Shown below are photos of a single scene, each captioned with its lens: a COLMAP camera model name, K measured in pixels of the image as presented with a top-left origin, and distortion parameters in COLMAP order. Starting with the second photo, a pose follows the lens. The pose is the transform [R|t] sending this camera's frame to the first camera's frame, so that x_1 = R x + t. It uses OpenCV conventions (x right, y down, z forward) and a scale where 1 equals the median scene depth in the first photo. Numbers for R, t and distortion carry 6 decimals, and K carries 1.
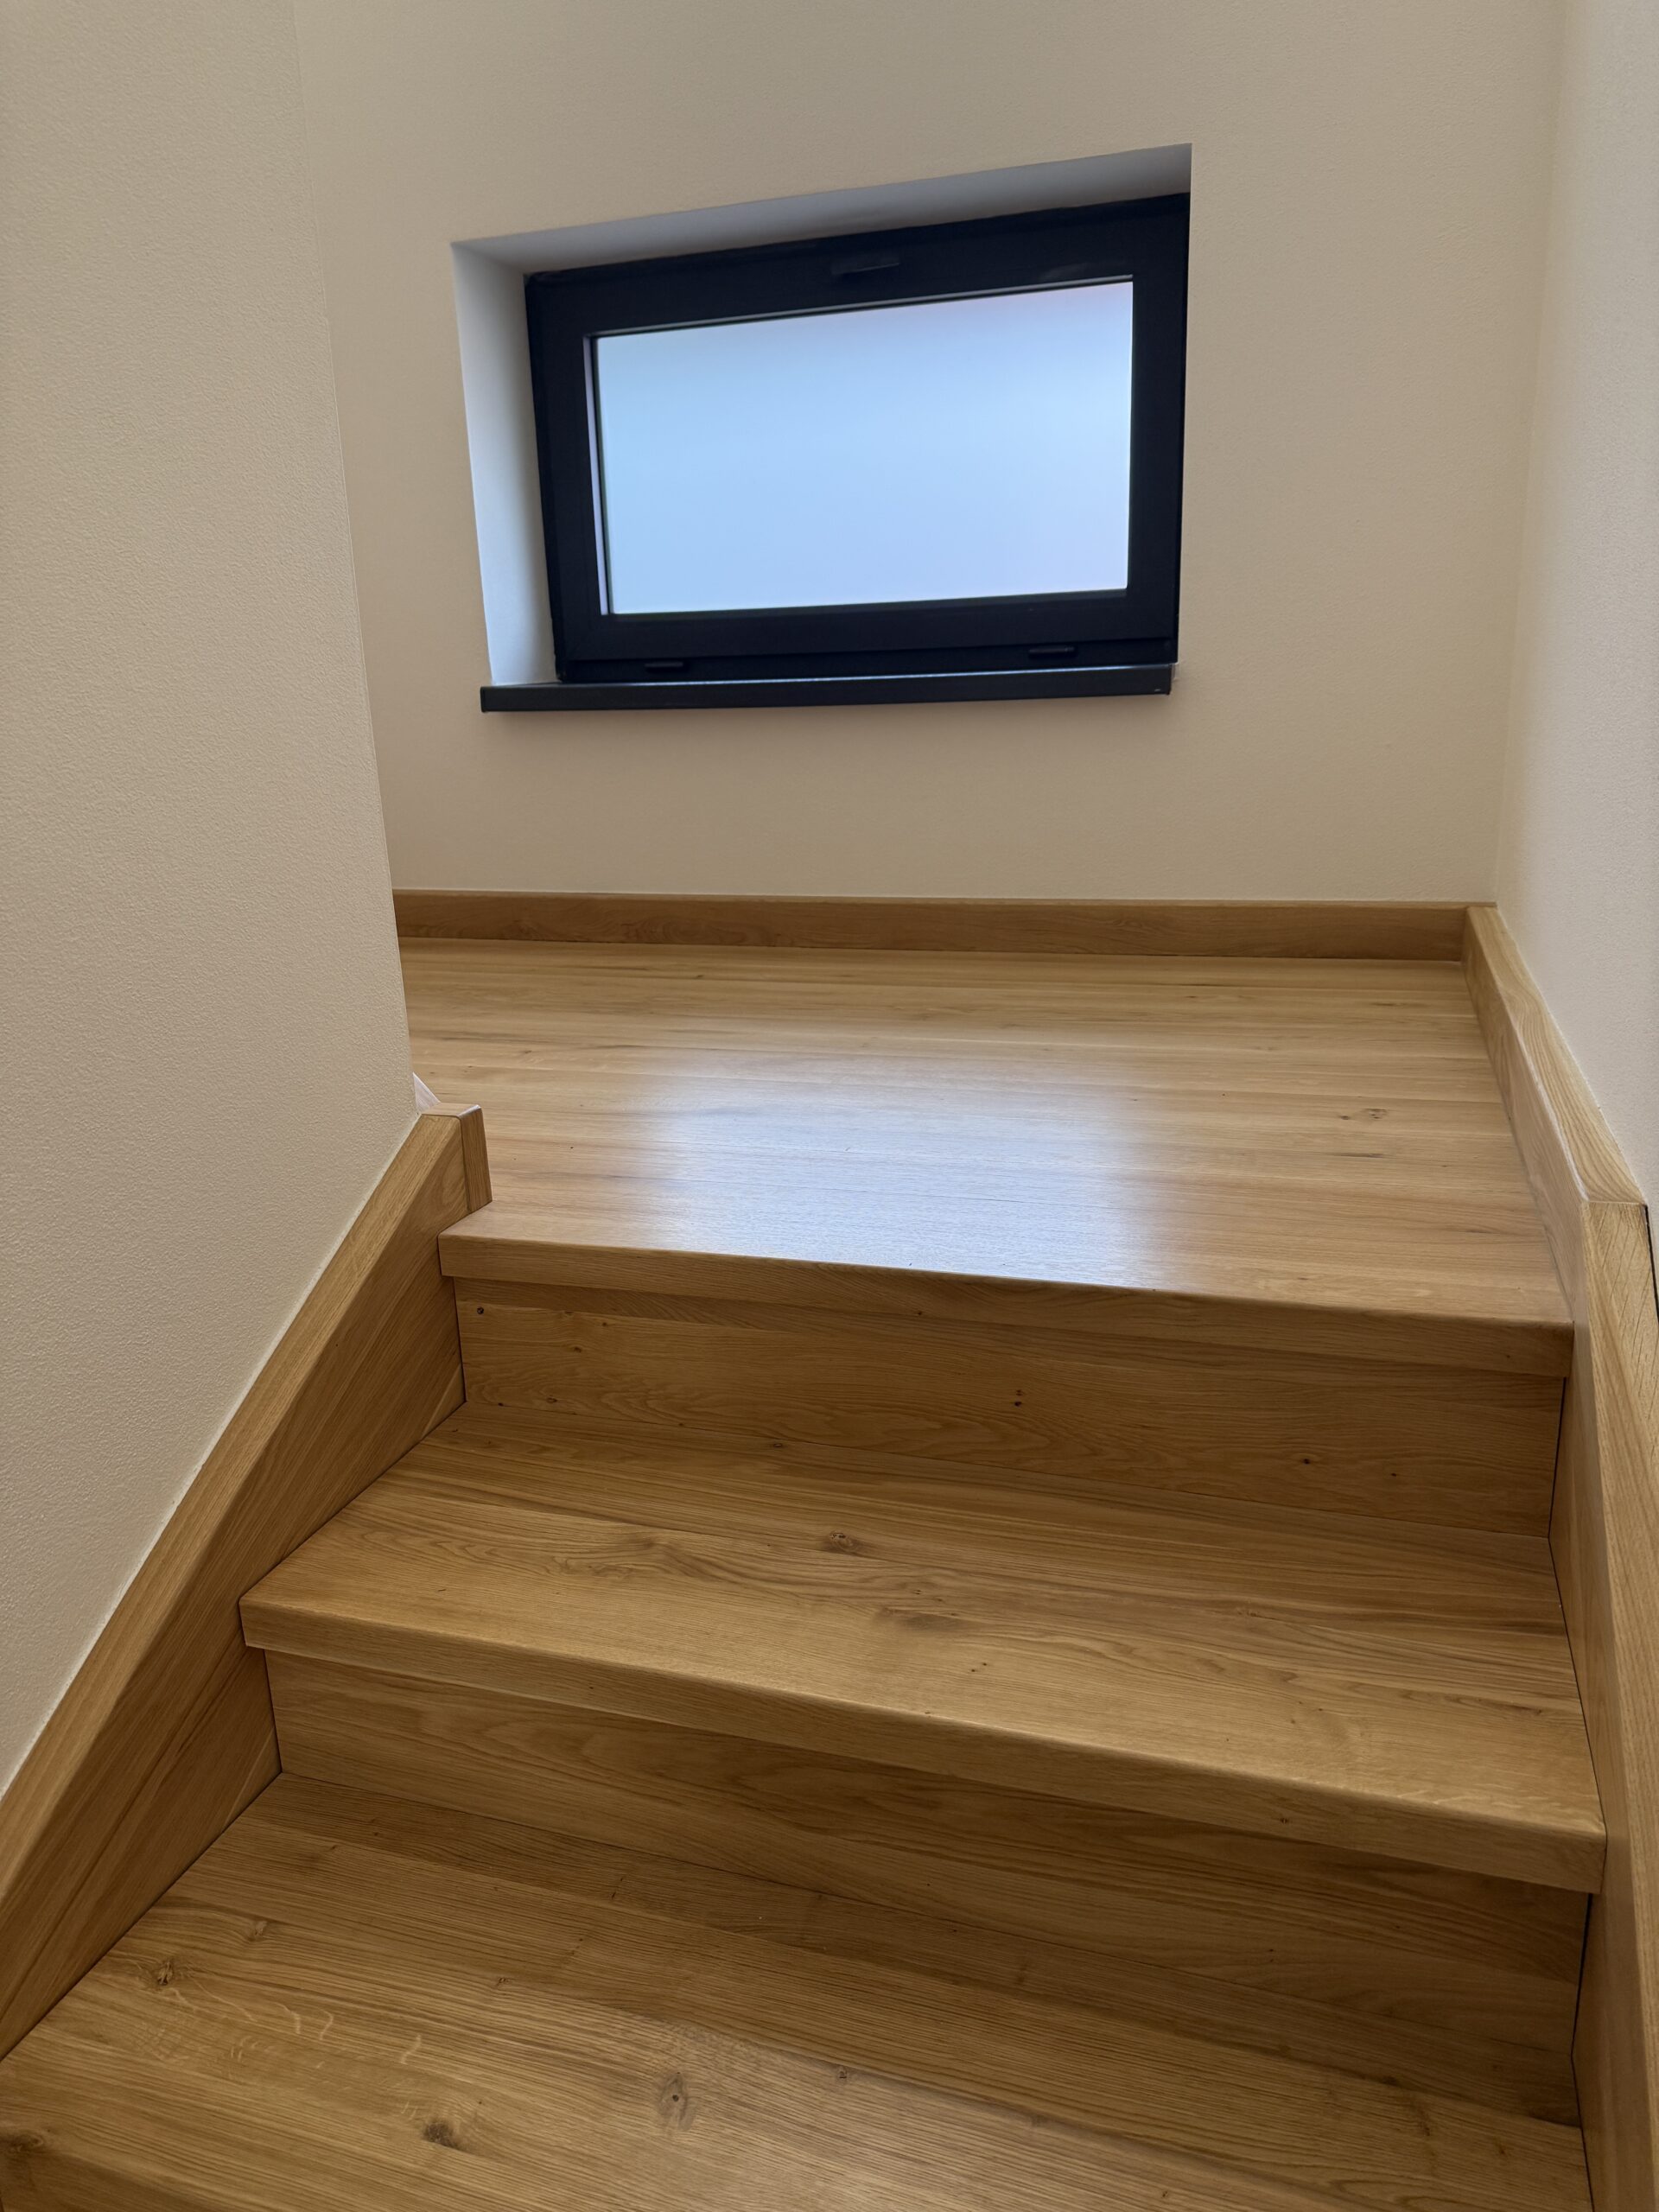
lens RADIAL K [[1621.7, 0, 824.3], [0, 1621.7, 1042.5], [0, 0, 1]] dist [0.035884, -0.001398]
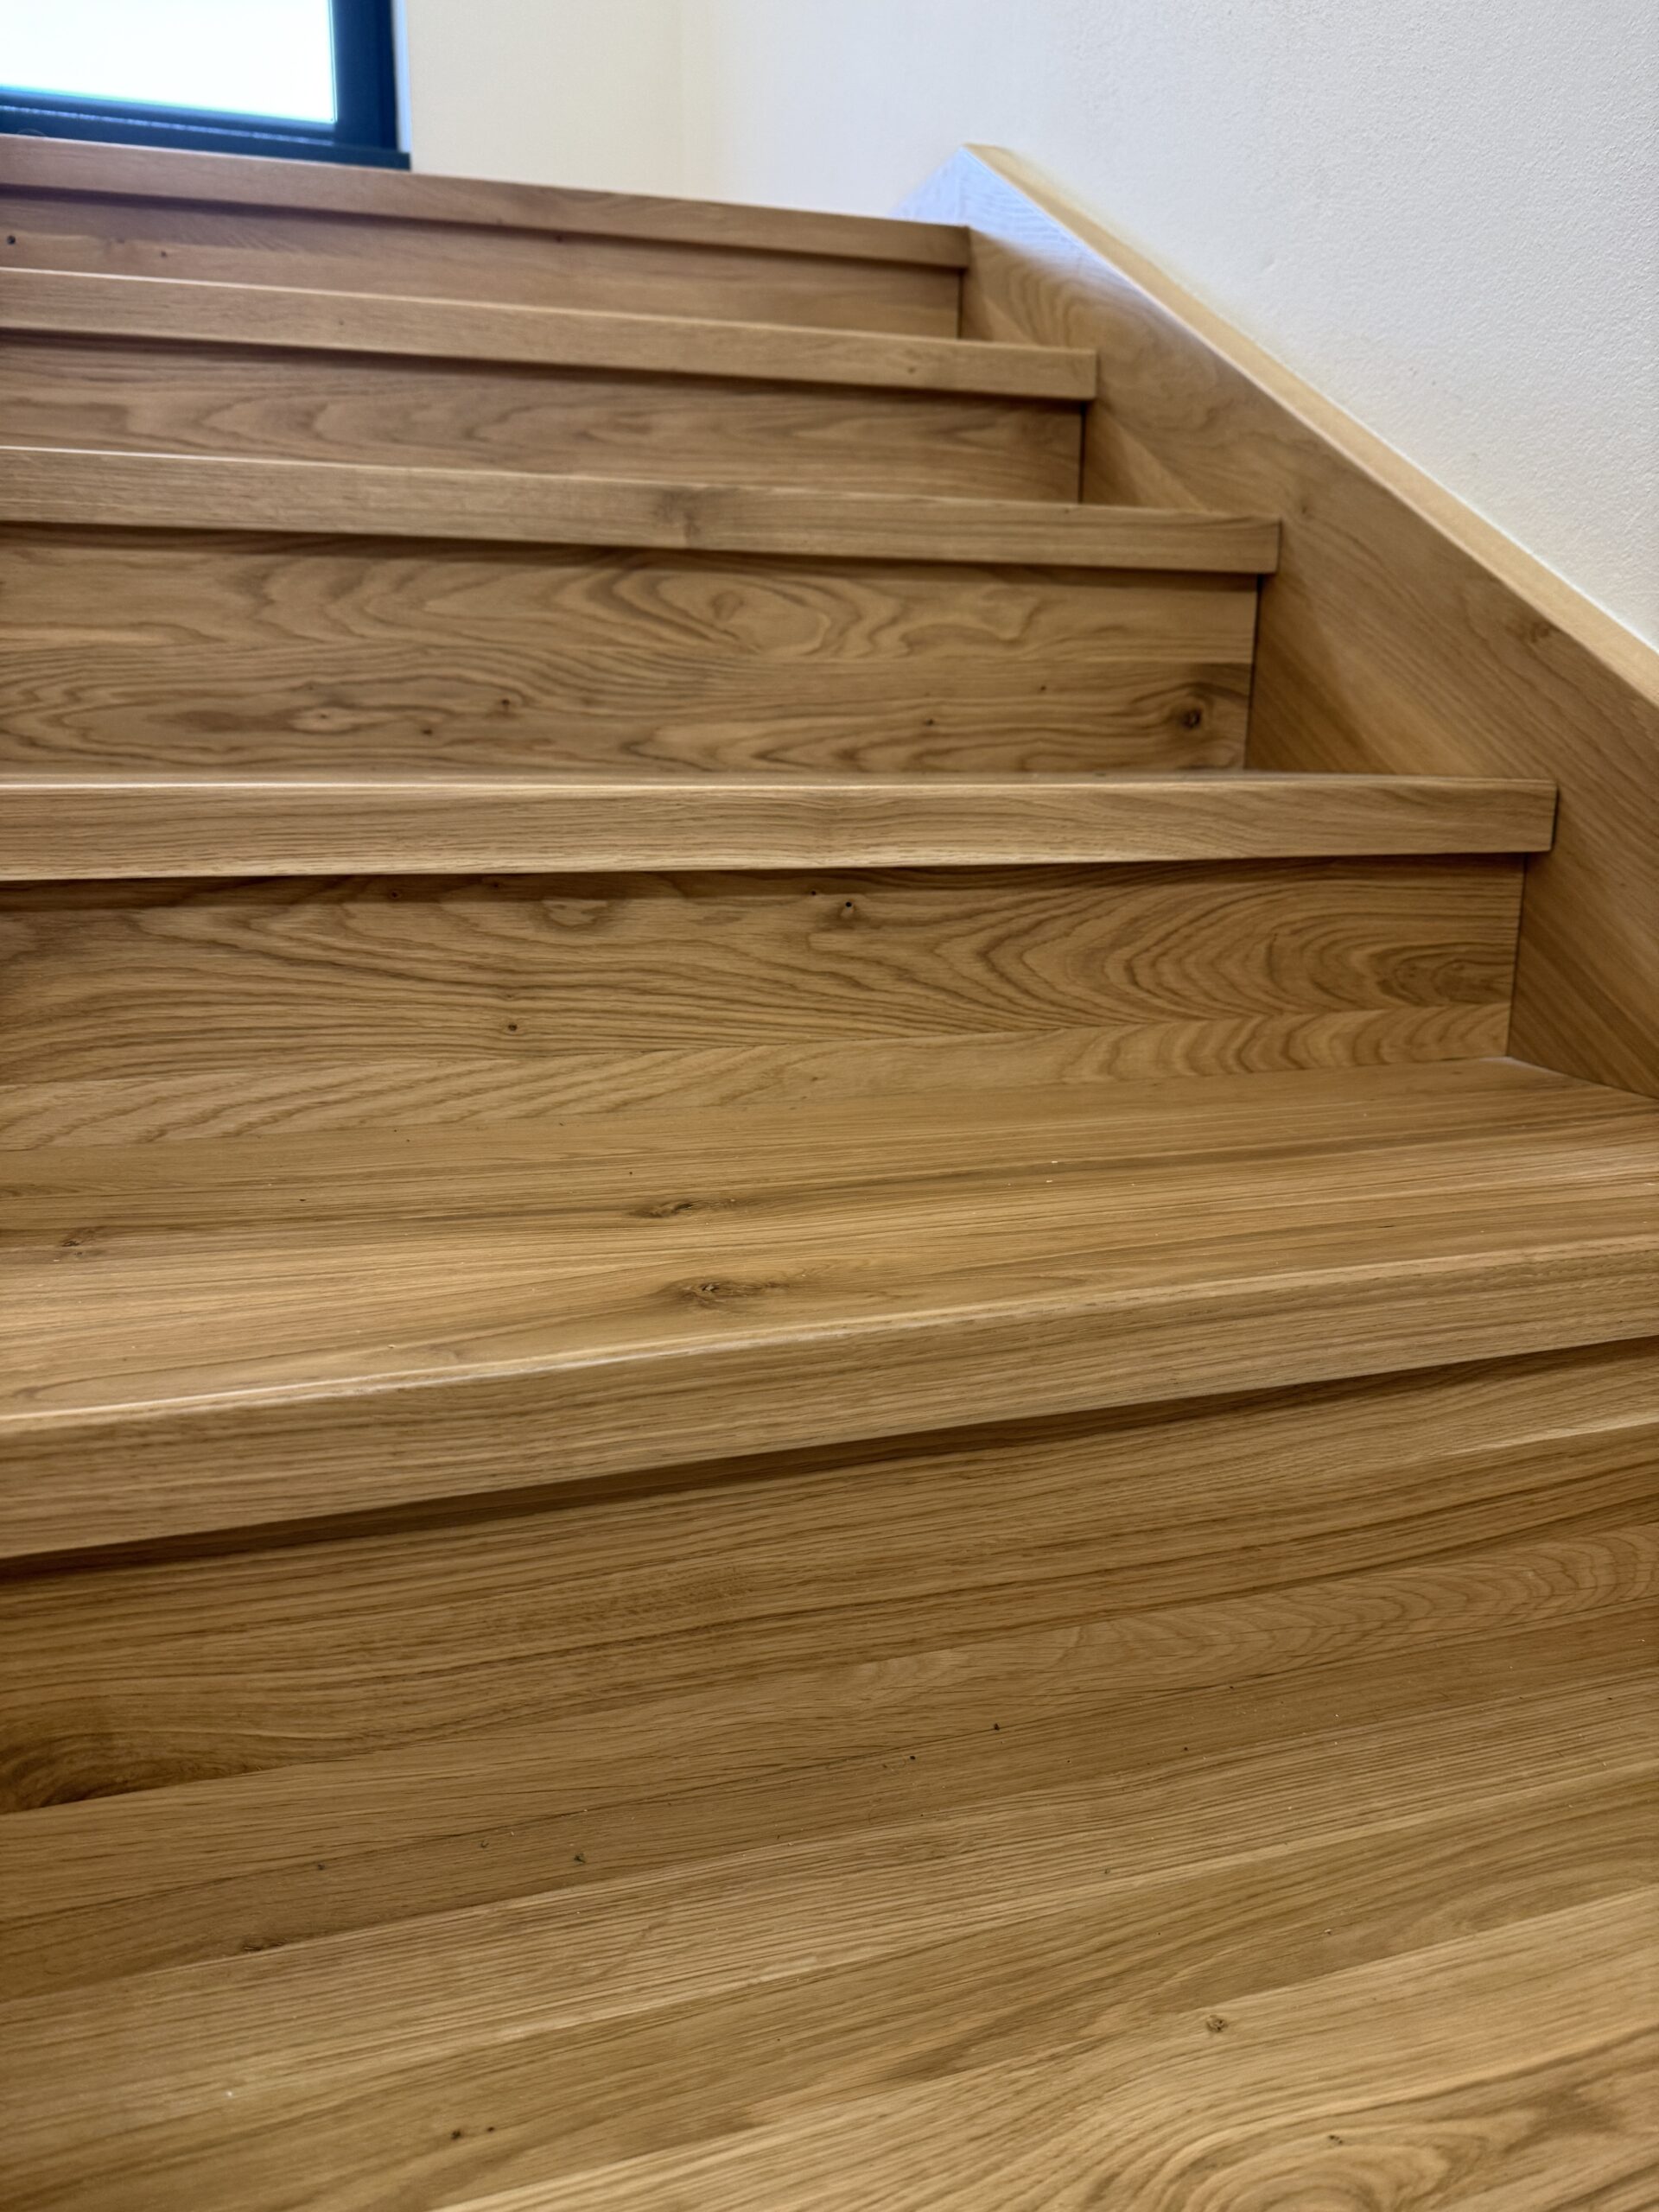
lens RADIAL K [[1557.9, 0, 836.7], [0, 1557.9, 1121.8], [0, 0, 1]] dist [0.128061, -0.272157]
pose [[0.804754, -0.101383, 0.584887, -0.249418], [0.105112, 0.994075, 0.027687, 0.426087], [-0.584229, 0.039198, 0.810642, -0.011501]]
